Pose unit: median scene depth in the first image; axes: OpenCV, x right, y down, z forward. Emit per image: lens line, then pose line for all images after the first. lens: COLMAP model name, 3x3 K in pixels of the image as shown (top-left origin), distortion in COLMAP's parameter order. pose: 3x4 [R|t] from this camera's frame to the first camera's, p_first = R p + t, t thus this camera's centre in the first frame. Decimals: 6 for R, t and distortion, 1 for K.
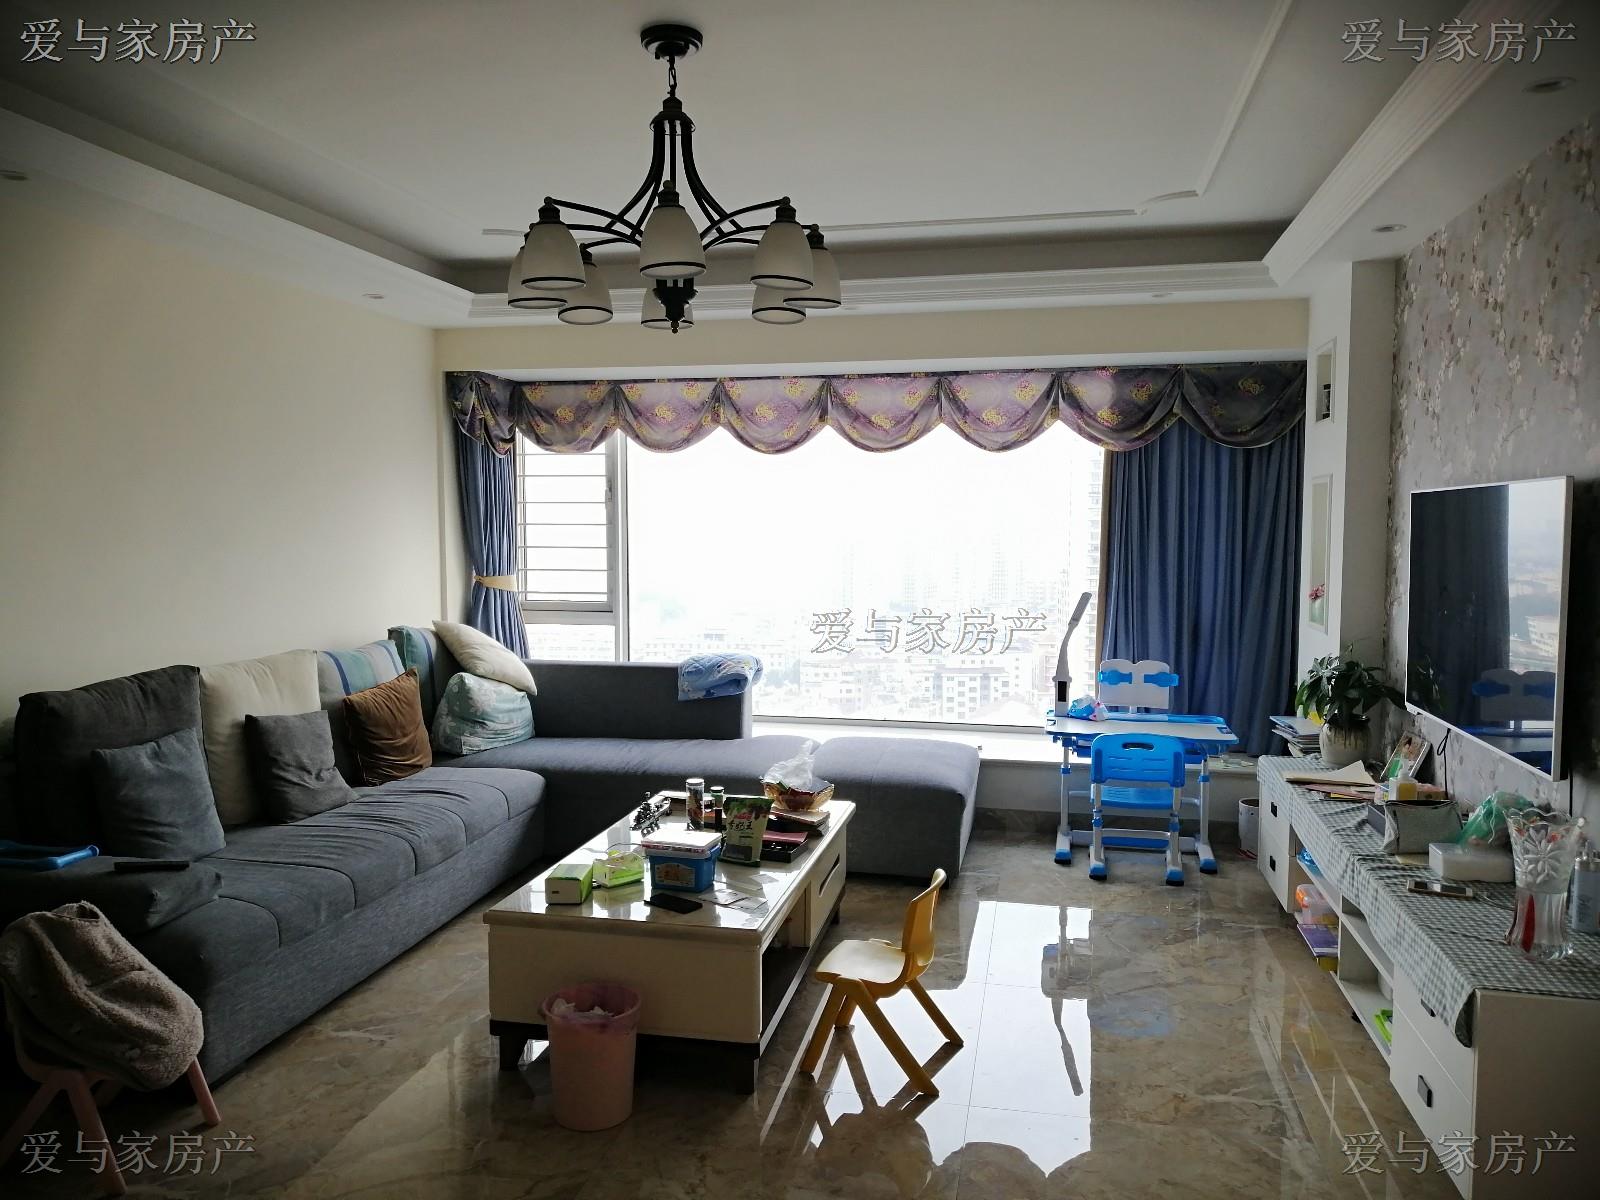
lens RADIAL K [[1206.8, 0, 803.0], [0, 1206.8, 610.1], [0, 0, 1]] dist [0.074617, -0.031985]
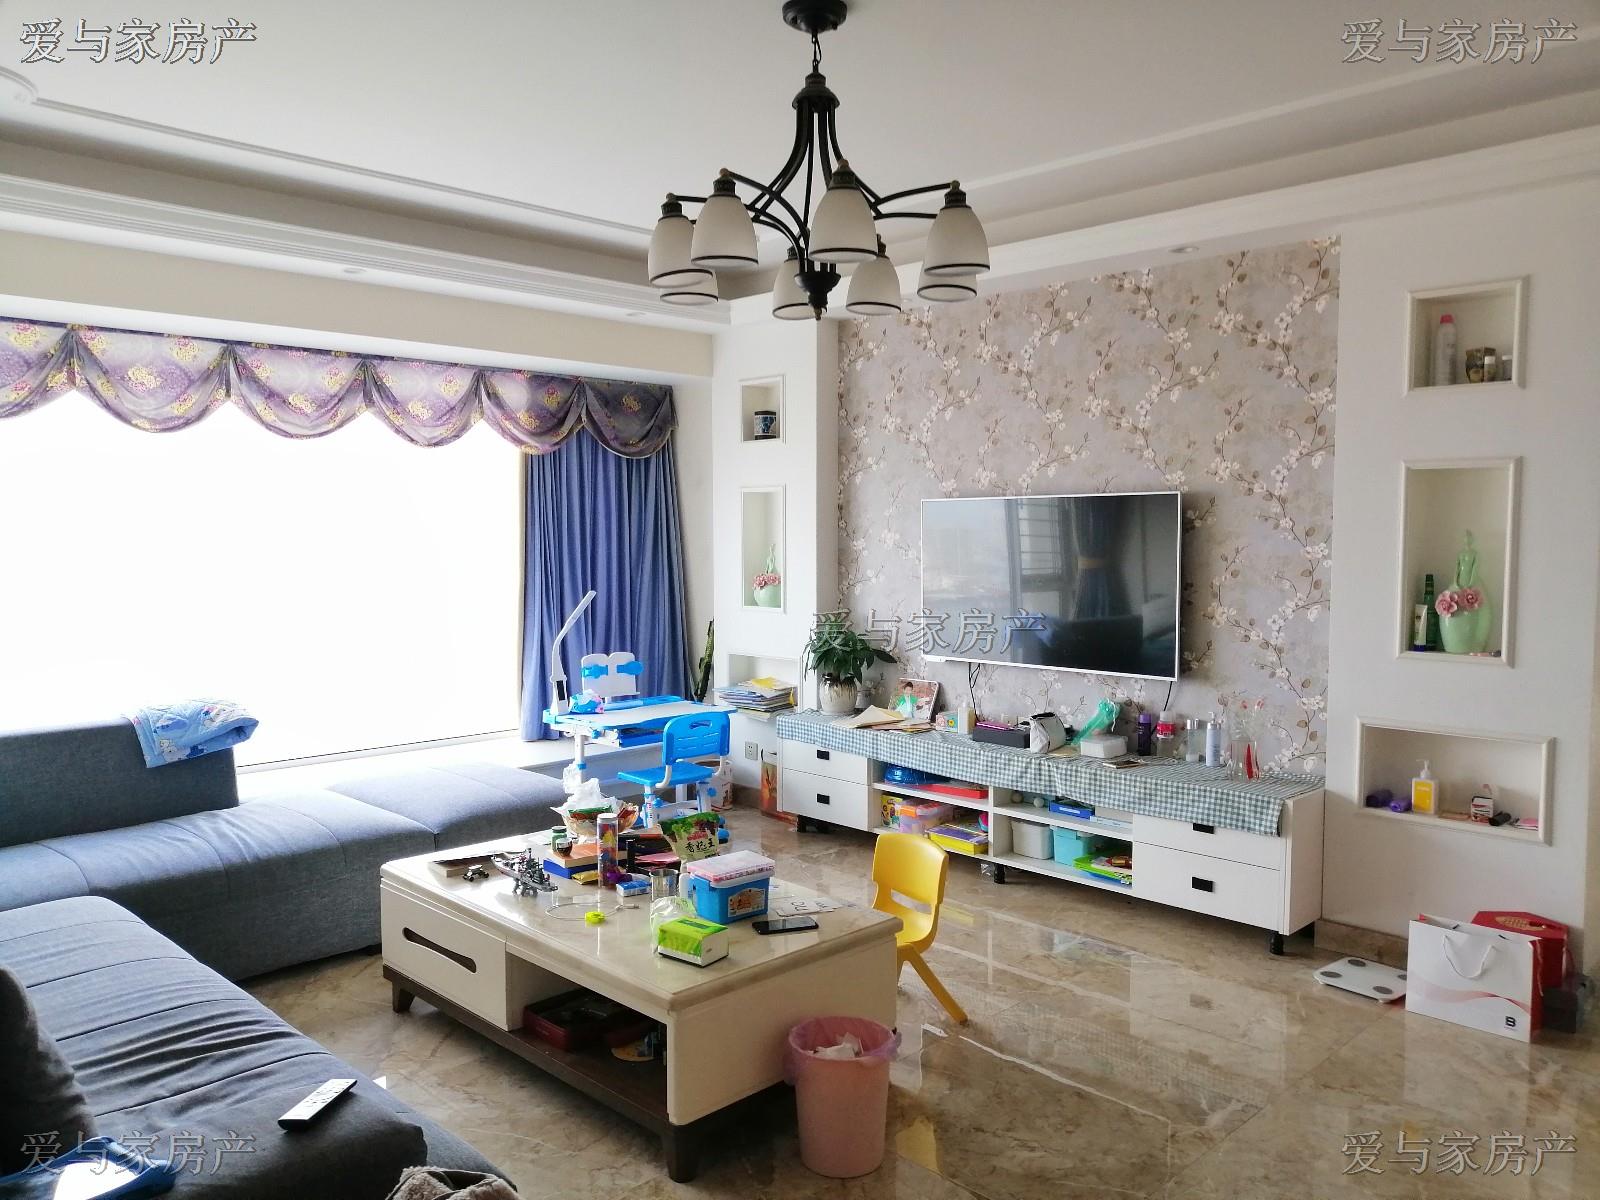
lens RADIAL K [[1206.8, 0, 803.4], [0, 1206.8, 599.4], [0, 0, 1]] dist [0.074617, -0.031985]
pose [[0.560950, -0.053492, 0.826120, -0.460706], [0.065260, 0.997662, 0.020287, -0.014555], [-0.825273, 0.042532, 0.563129, 0.240784]]
